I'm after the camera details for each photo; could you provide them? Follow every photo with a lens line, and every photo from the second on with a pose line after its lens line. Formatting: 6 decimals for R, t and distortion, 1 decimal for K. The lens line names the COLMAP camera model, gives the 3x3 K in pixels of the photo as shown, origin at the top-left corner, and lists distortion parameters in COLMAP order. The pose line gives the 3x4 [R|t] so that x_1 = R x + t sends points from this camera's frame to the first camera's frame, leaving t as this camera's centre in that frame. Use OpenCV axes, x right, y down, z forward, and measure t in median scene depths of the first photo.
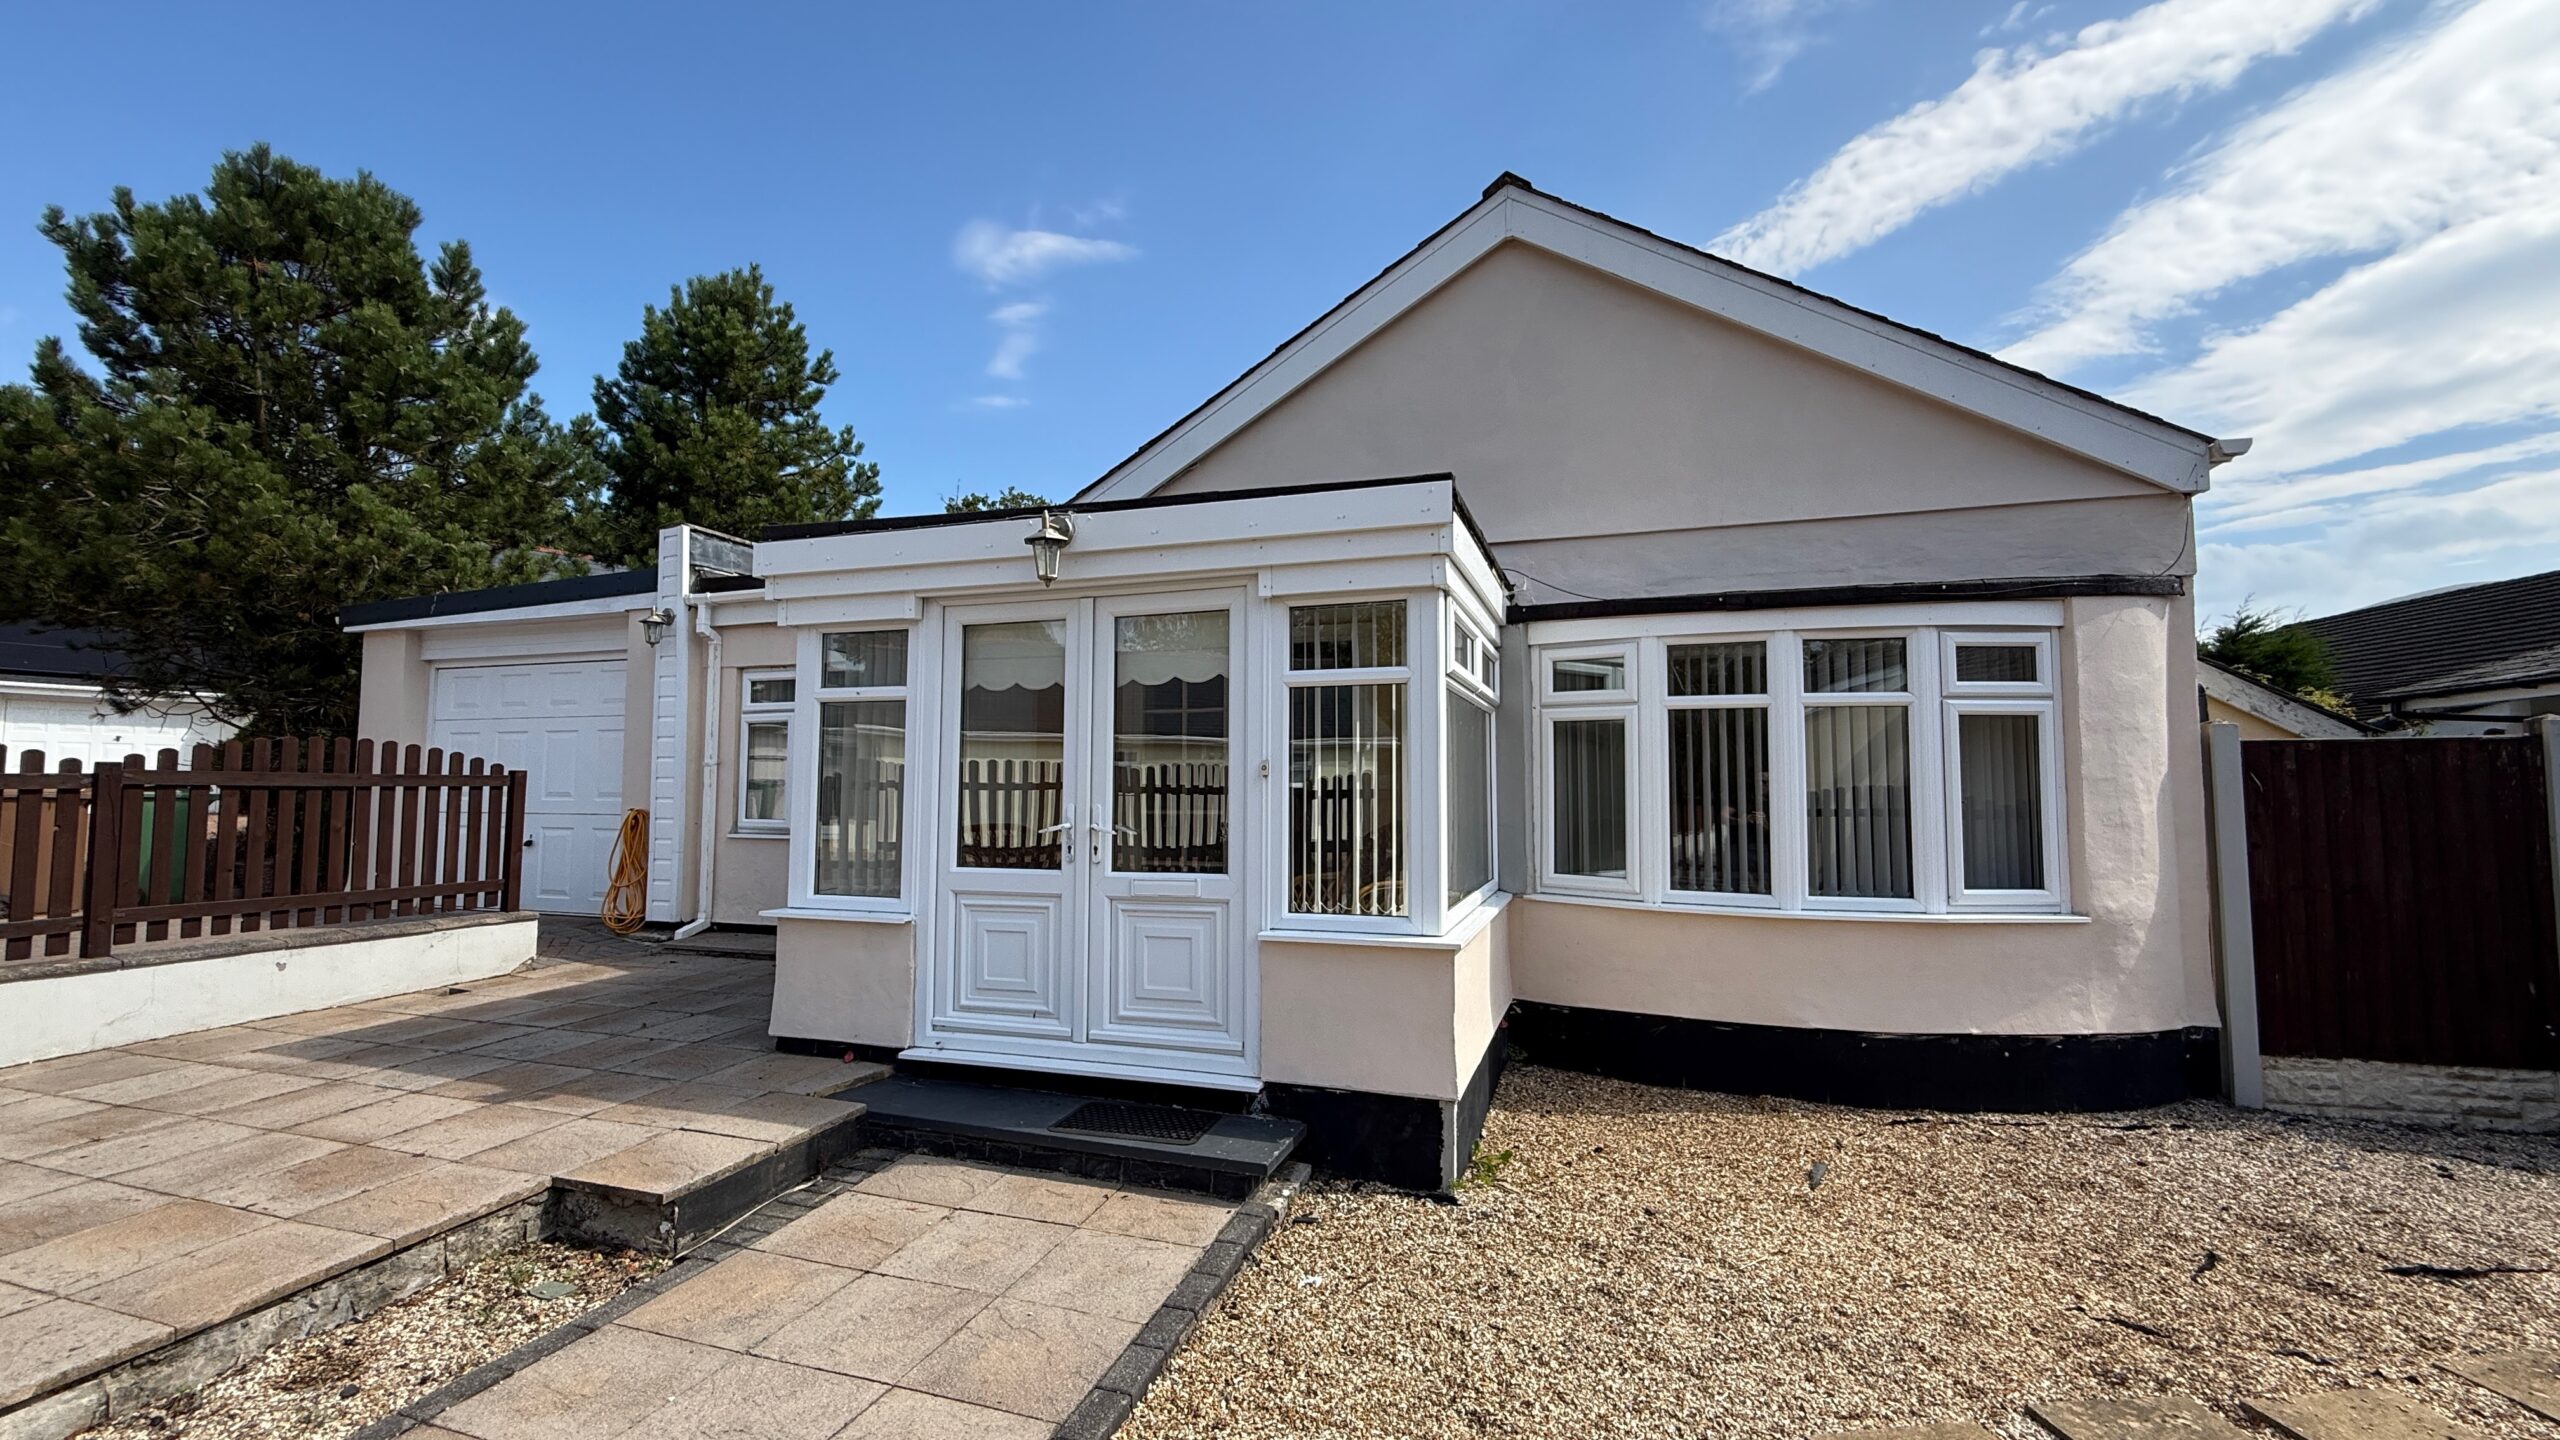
lens RADIAL K [[1019.9, 0, 1269.7], [0, 1019.9, 730.7], [0, 0, 1]] dist [-0.001109, 0.000707]
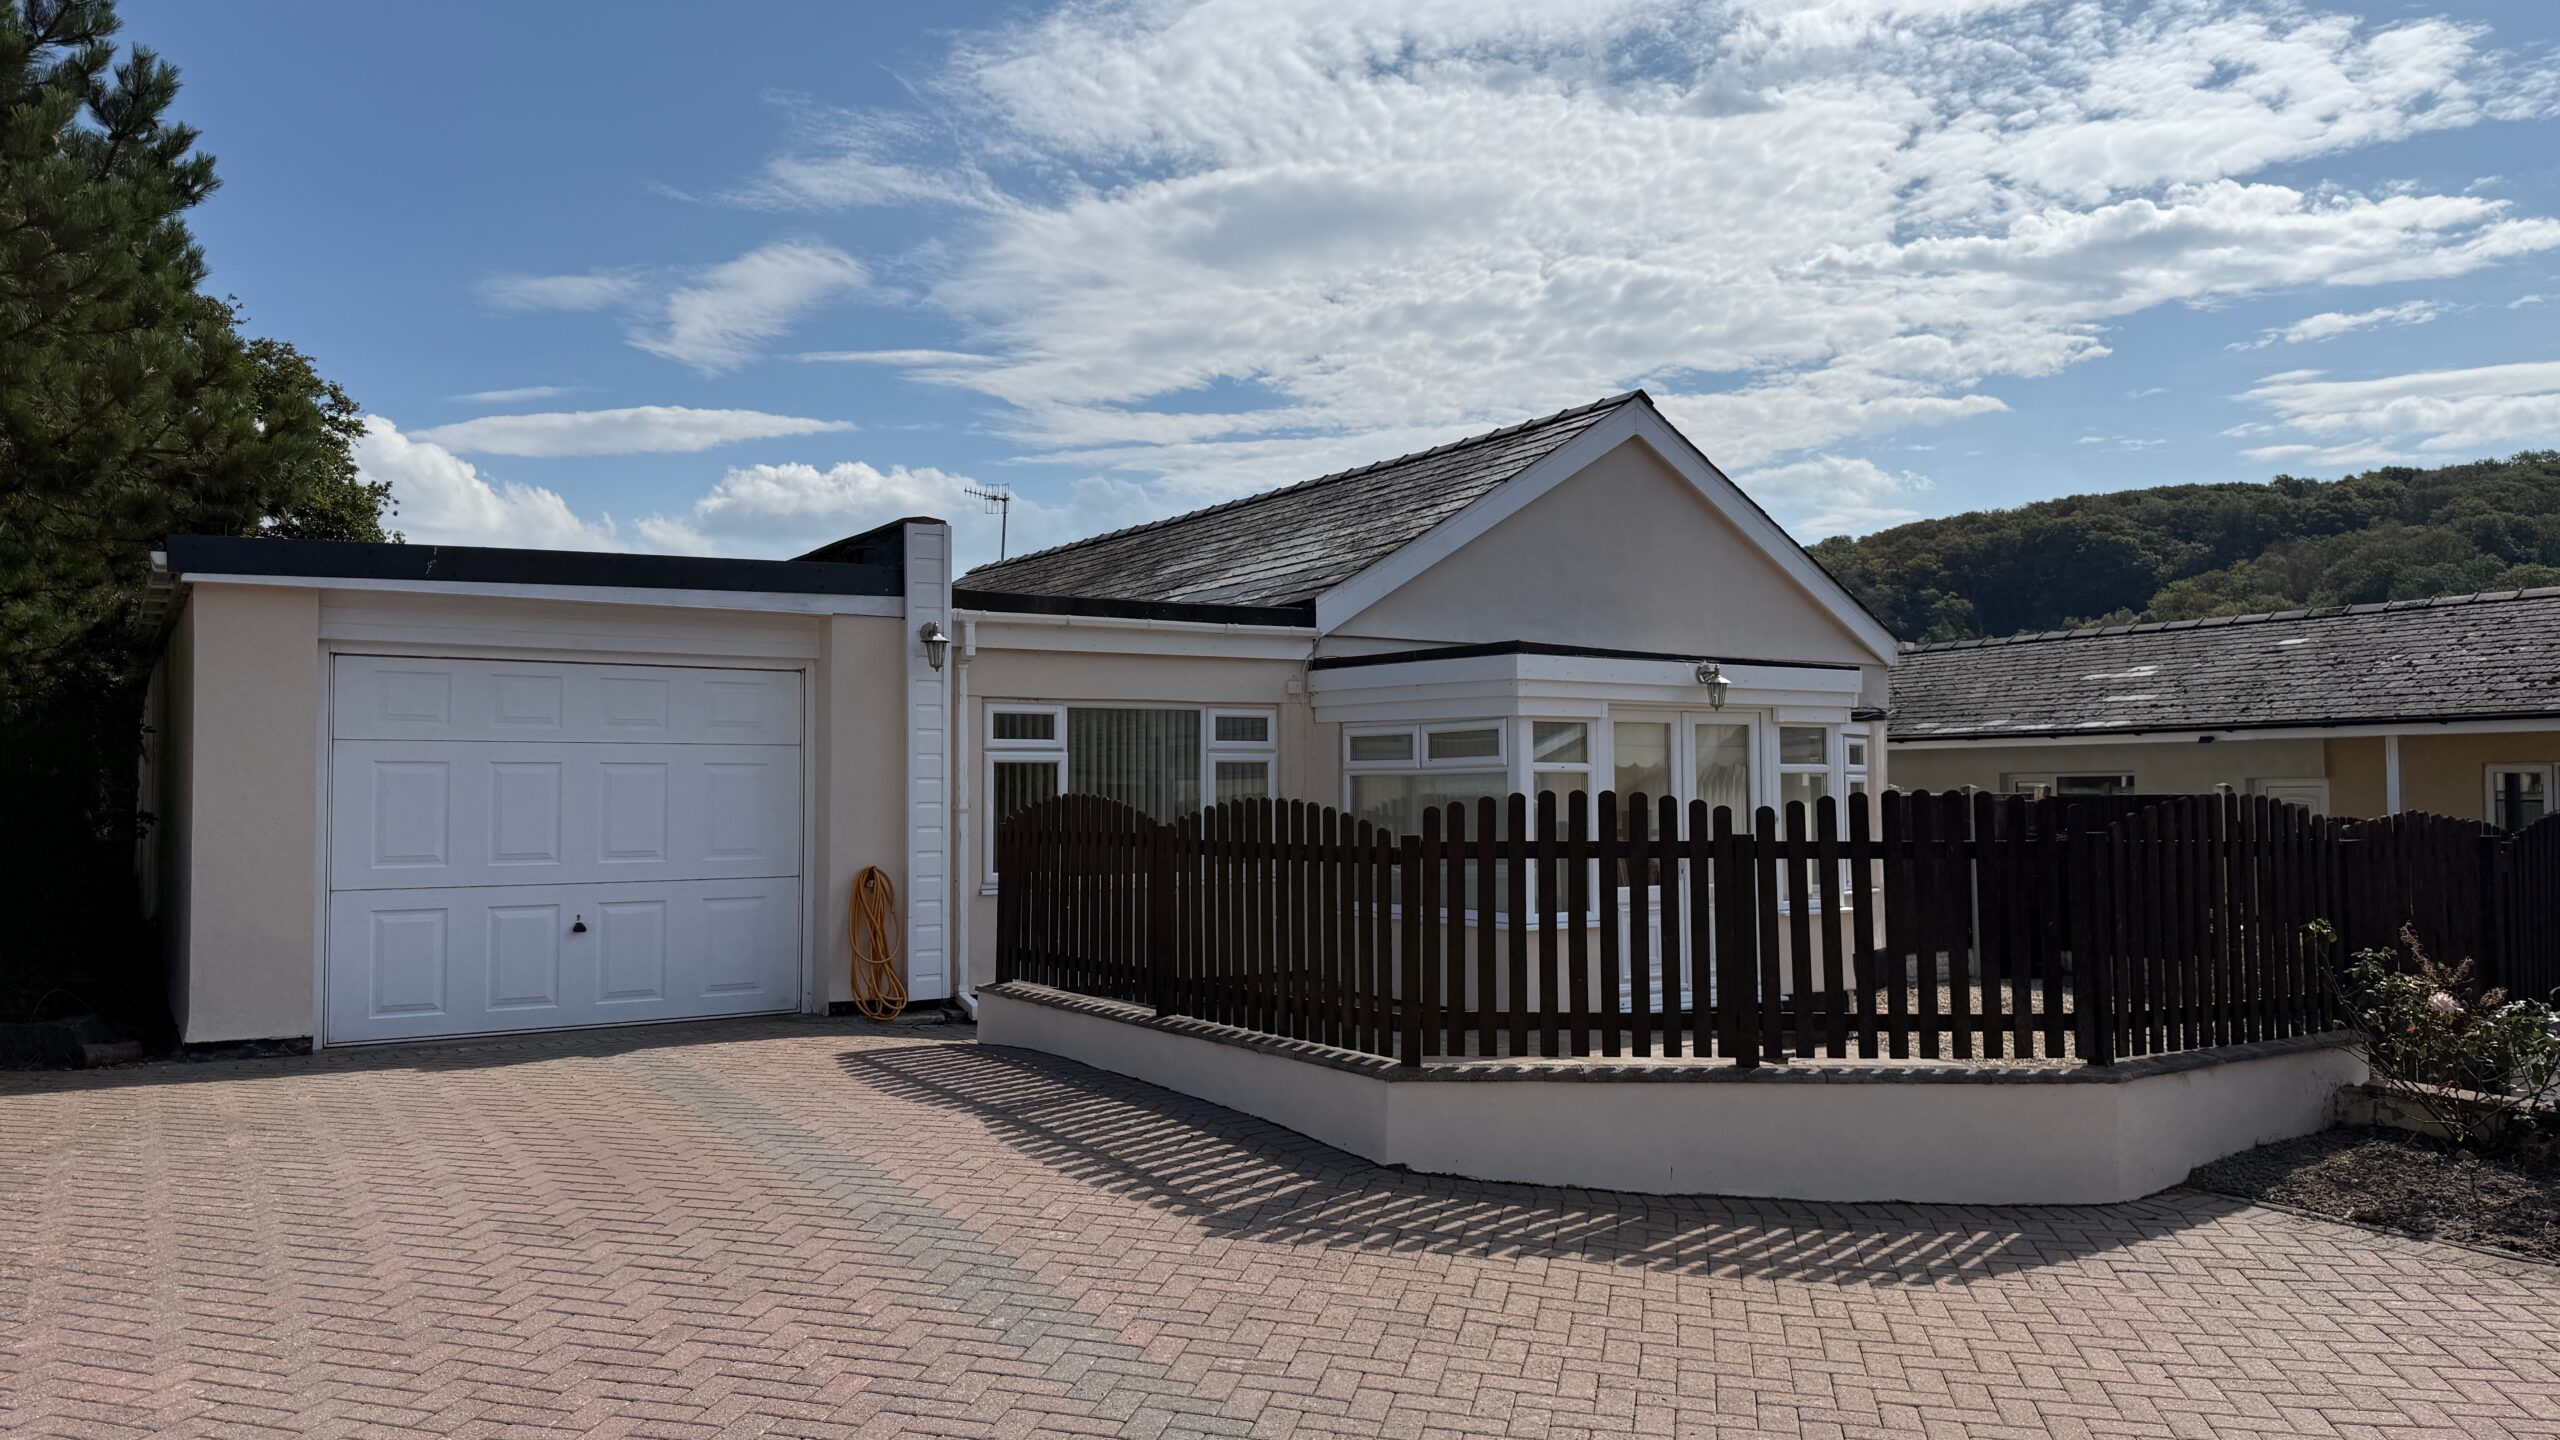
lens RADIAL K [[1797.5, 0, 1308.2], [0, 1797.5, 723.9], [0, 0, 1]] dist [0.047770, -0.048823]
pose [[0.605181, 0.024197, 0.795720, -1.569260], [-0.039428, 0.999222, -0.000399, -0.049799], [-0.795111, -0.031132, 0.605665, -0.129635]]
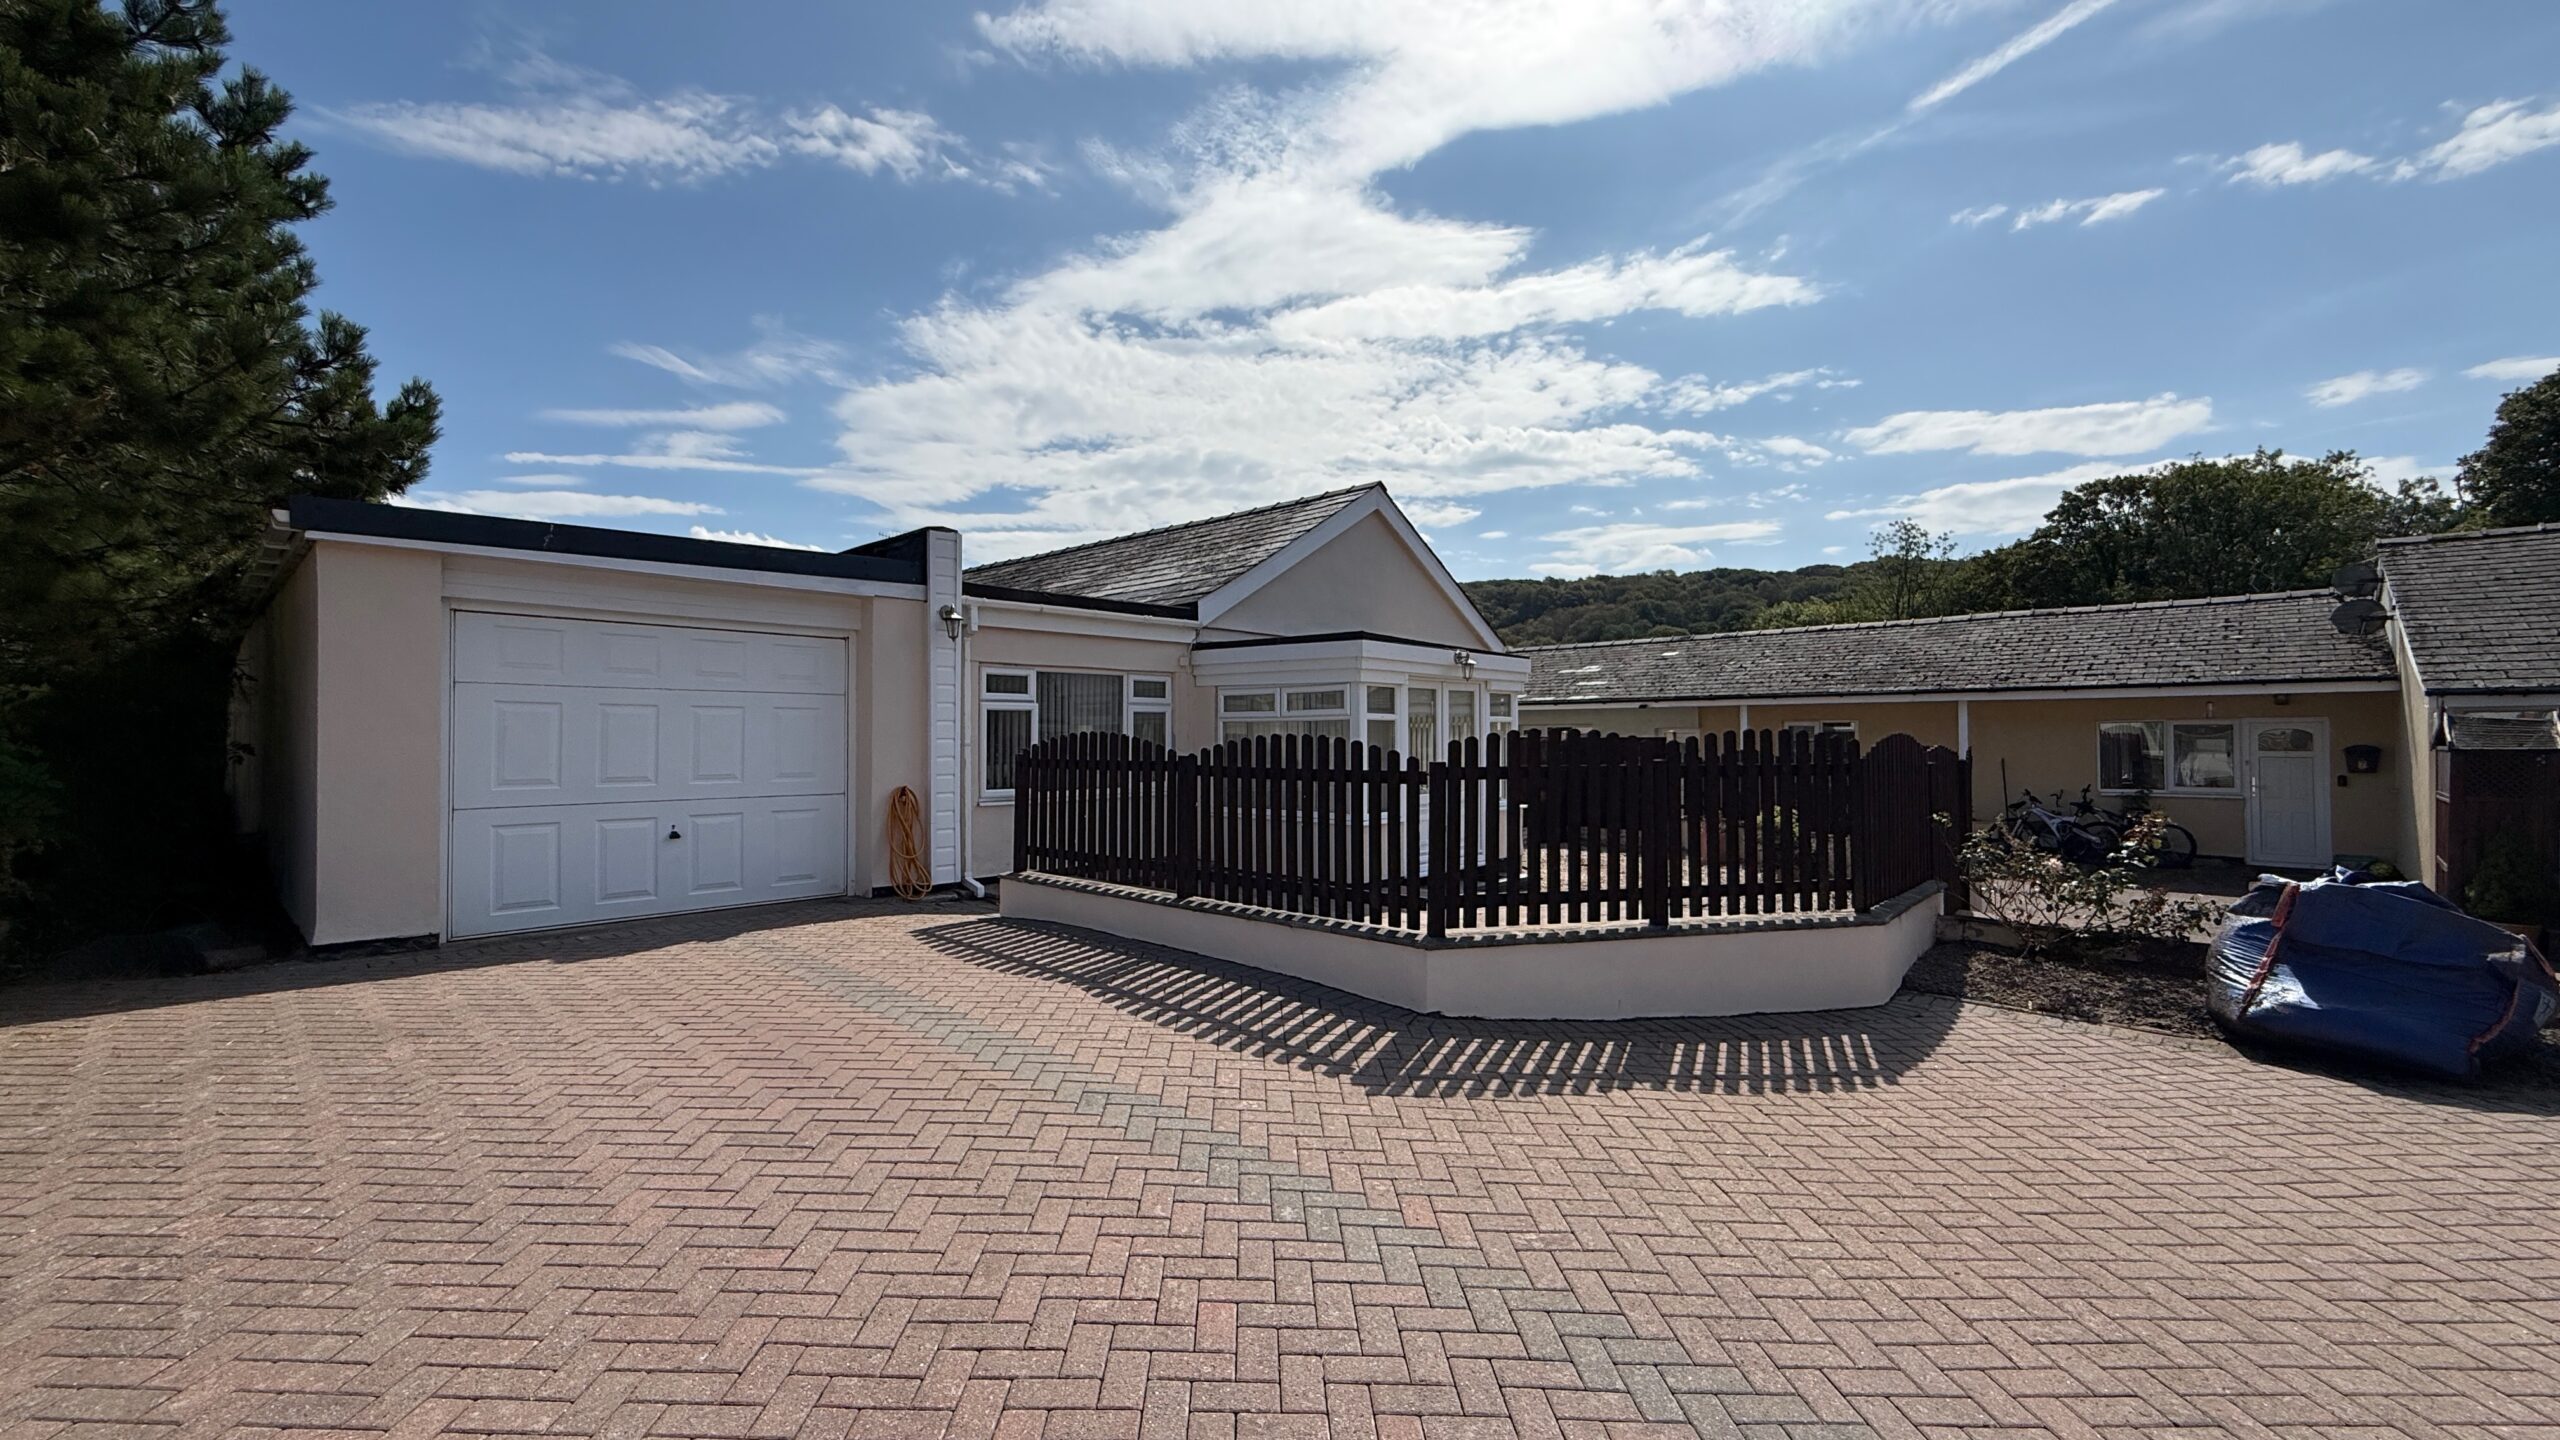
lens RADIAL K [[1019.9, 0, 1284.3], [0, 1019.9, 721.8], [0, 0, 1]] dist [-0.001109, 0.000707]
pose [[0.396107, 0.010185, 0.918148, -1.474502], [-0.051512, 0.998610, 0.011146, -0.024223], [-0.916758, -0.051711, 0.396081, 0.212023]]
